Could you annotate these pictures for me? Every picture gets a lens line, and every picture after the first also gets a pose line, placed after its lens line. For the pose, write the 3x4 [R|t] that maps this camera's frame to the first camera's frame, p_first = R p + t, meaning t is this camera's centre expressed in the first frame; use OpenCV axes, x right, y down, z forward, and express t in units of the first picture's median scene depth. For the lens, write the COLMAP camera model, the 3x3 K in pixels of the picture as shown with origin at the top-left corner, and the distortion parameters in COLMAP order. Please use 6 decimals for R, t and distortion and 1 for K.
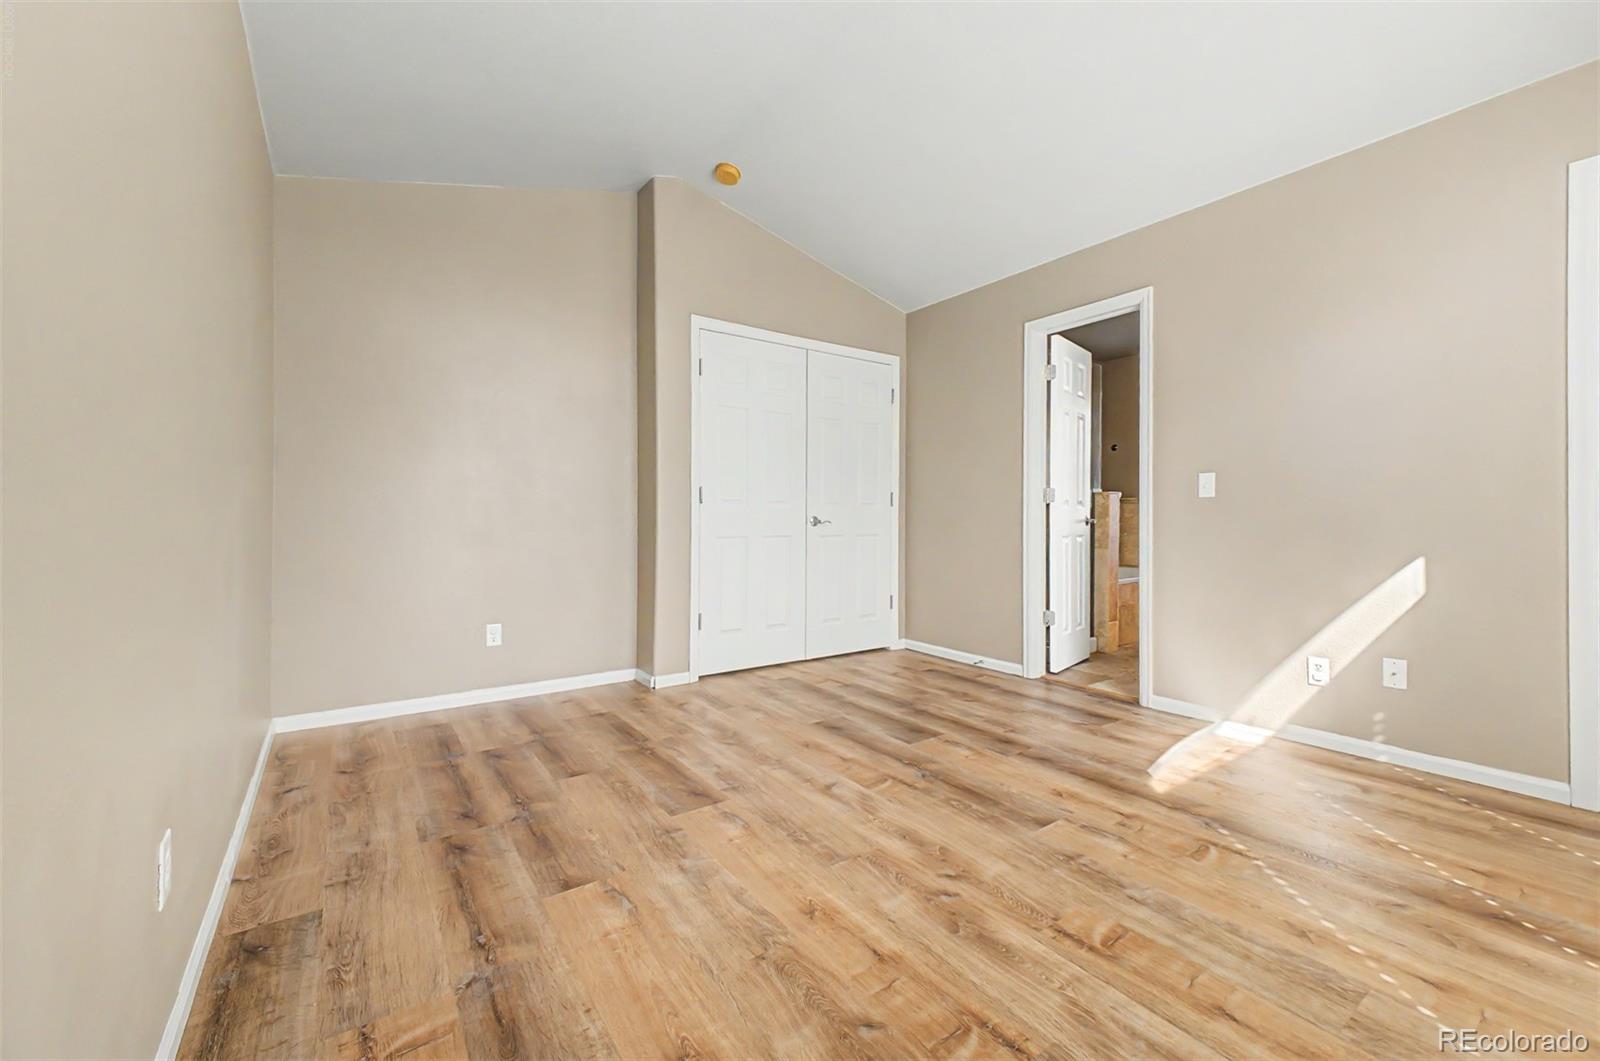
lens RADIAL K [[639.5, 0, 798.5], [0, 639.5, 526.2], [0, 0, 1]] dist [0.004662, 0.000025]
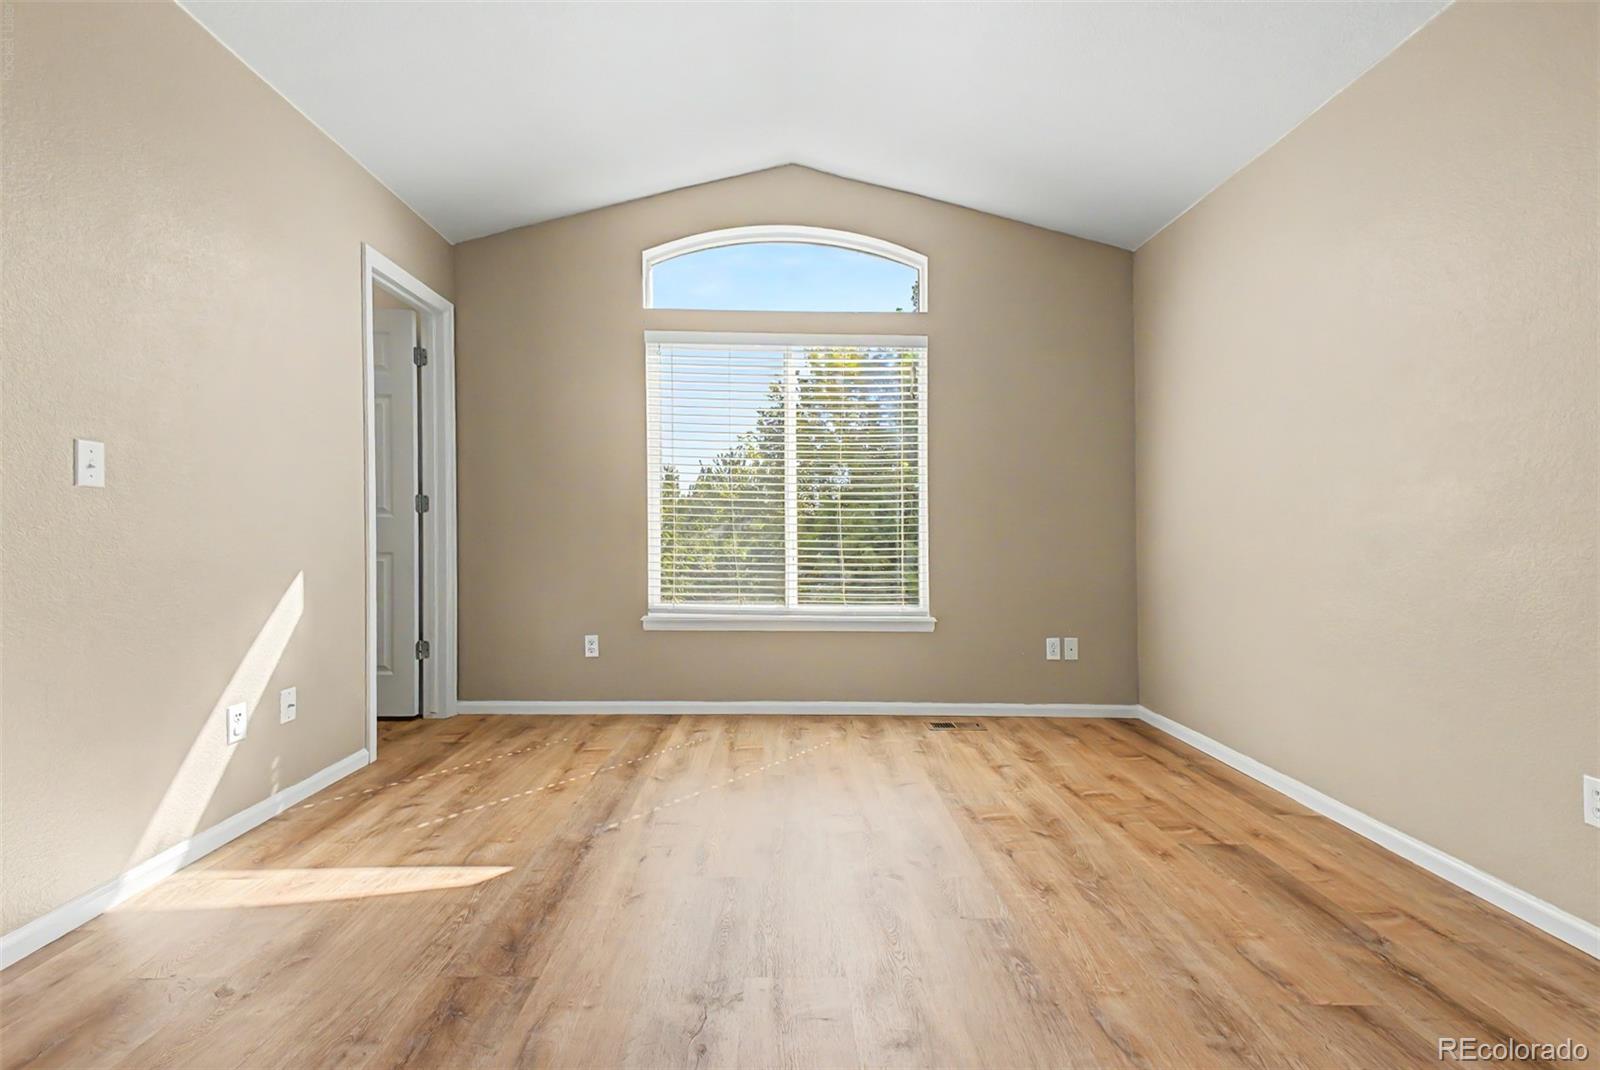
lens RADIAL K [[639.5, 0, 787.9], [0, 639.5, 536.4], [0, 0, 1]] dist [0.004662, 0.000025]
pose [[-0.810287, -0.006524, 0.585997, -0.214676], [-0.000758, 0.999949, 0.010084, -0.024866], [-0.586032, 0.007727, -0.810251, 1.739587]]
